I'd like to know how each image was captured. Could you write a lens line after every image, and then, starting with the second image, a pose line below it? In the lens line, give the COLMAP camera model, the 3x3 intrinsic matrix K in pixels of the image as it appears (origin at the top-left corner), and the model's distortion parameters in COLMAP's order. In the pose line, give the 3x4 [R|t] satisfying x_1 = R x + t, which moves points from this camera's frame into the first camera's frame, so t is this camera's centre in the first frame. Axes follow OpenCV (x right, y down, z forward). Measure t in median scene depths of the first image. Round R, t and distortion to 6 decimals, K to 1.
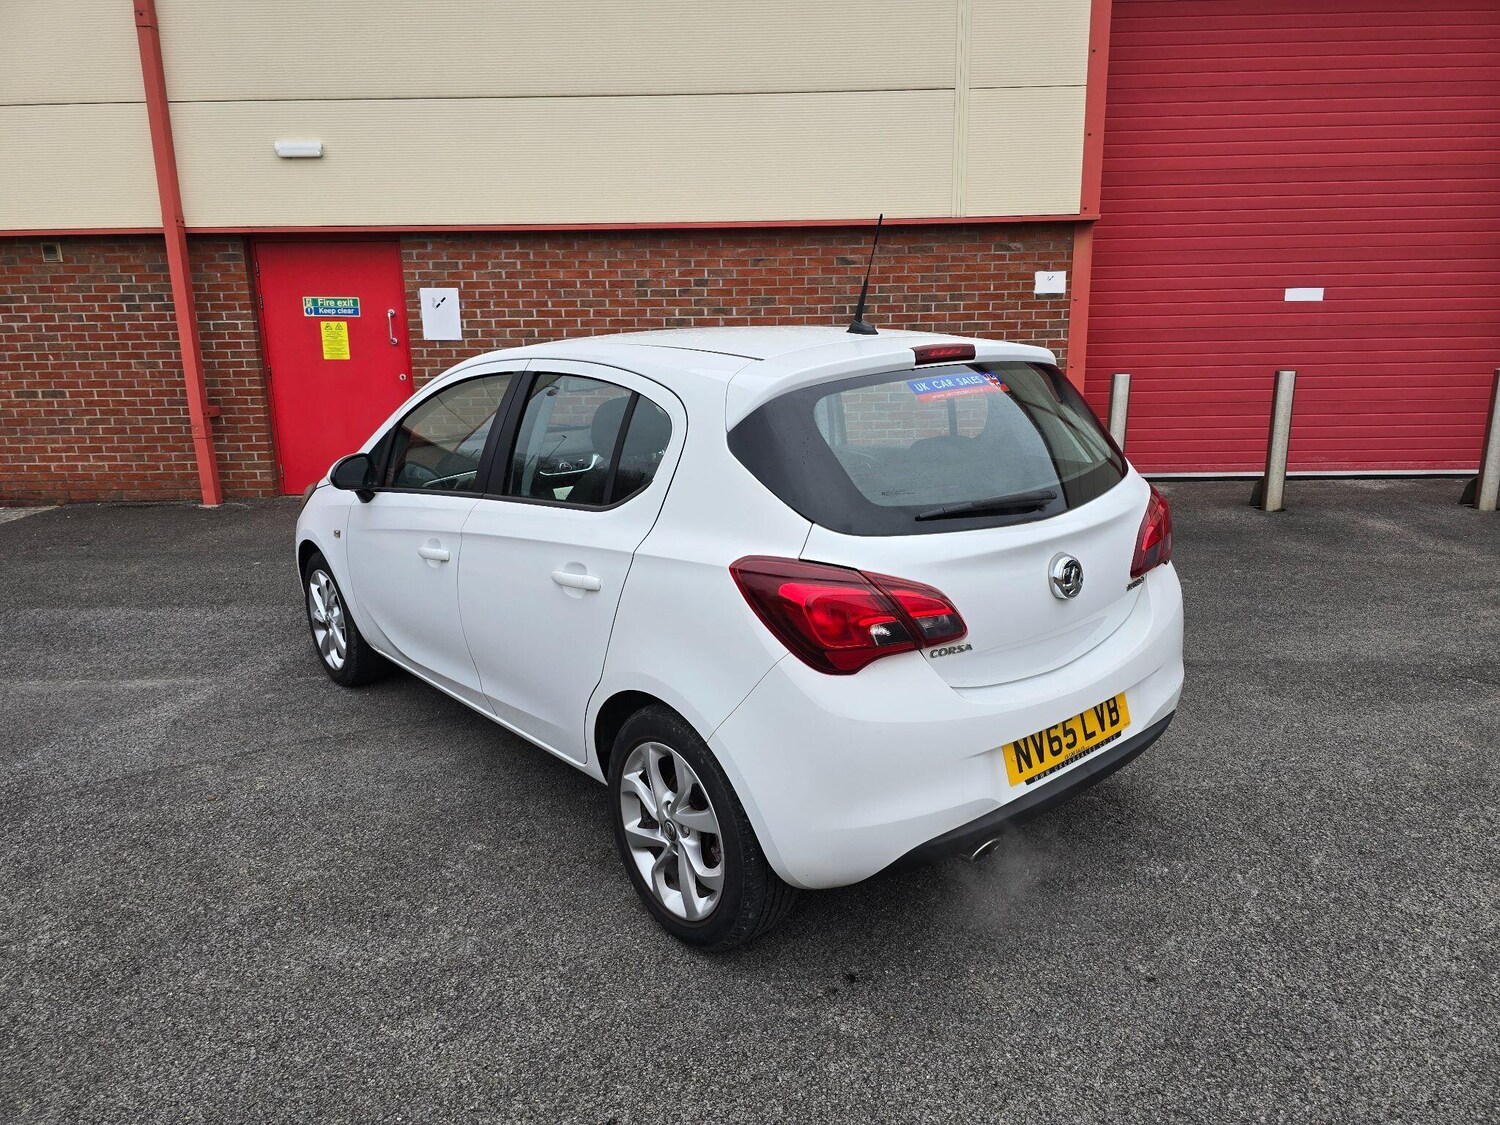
lens RADIAL K [[1004.6, 0, 764.3], [0, 1004.6, 554.5], [0, 0, 1]] dist [0.064221, -0.057242]
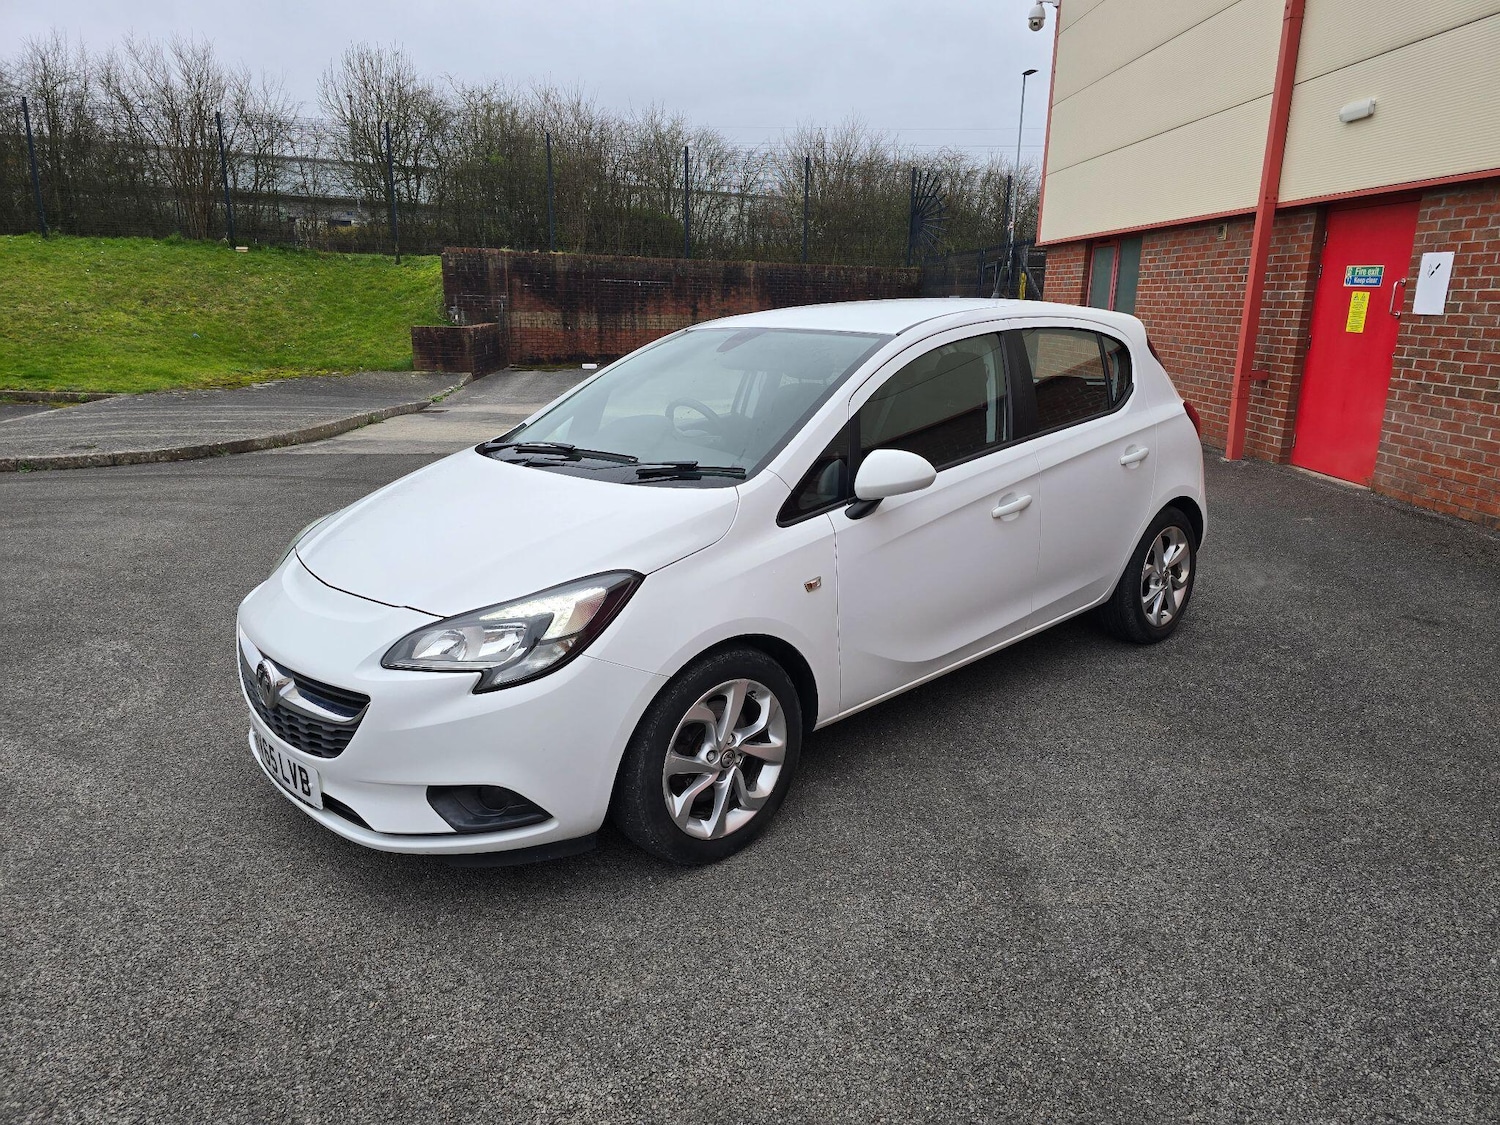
lens RADIAL K [[1004.6, 0, 771.6], [0, 1004.6, 553.9], [0, 0, 1]] dist [0.064221, -0.057242]
pose [[0.077136, 0.261906, -0.962006, 0.522591], [-0.231659, 0.943182, 0.238206, -0.103426], [0.969734, 0.204484, 0.133426, 0.412176]]
